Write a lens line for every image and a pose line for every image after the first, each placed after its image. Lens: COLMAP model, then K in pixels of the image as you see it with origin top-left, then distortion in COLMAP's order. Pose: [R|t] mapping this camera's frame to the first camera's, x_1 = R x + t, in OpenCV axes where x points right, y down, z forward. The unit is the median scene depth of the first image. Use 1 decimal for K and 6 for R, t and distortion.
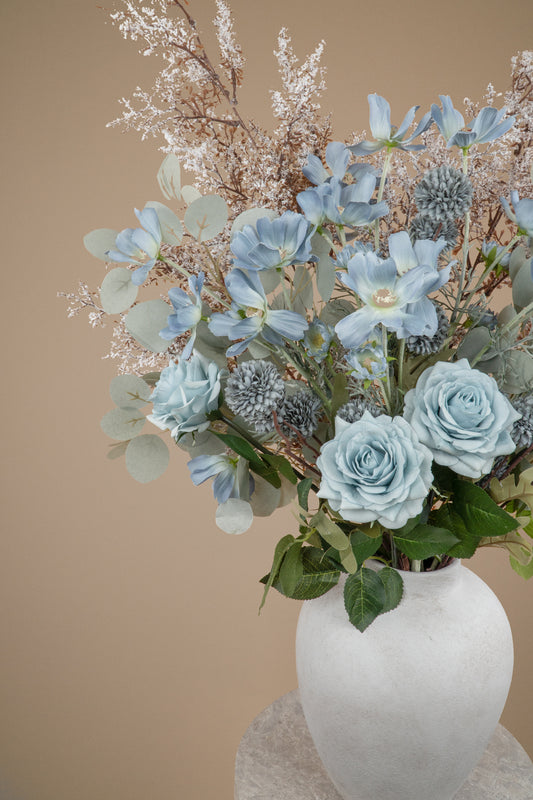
lens RADIAL K [[759.2, 0, 266.5], [0, 759.2, 400.0], [0, 0, 1]] dist [0.041197, 0.002893]
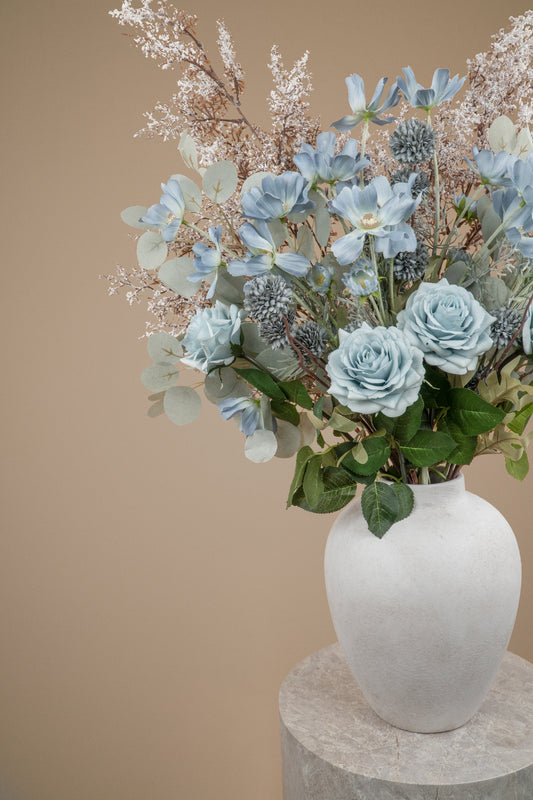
lens RADIAL K [[737.0, 0, 266.5], [0, 737.0, 400.0], [0, 0, 1]] dist [0.049724, -0.011838]
pose [[0.997034, -0.071774, -0.027794, 0.002403], [0.067997, 0.990585, -0.118819, 0.232144], [0.036061, 0.116577, 0.992527, -0.121622]]
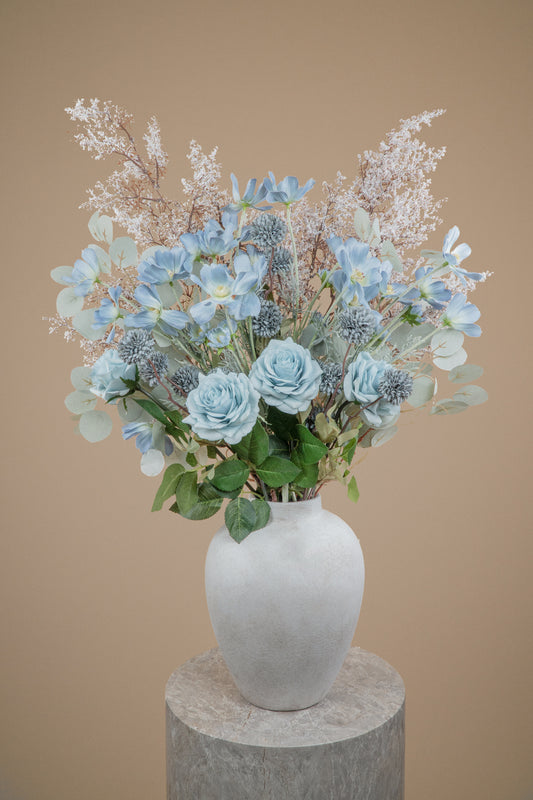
lens RADIAL K [[759.2, 0, 266.5], [0, 759.2, 400.0], [0, 0, 1]] dist [0.041197, 0.002893]
pose [[0.995006, -0.015323, -0.098631, 0.332768], [-0.000576, 0.987248, -0.159188, 0.281520], [0.099813, 0.158450, 0.982309, -0.415094]]
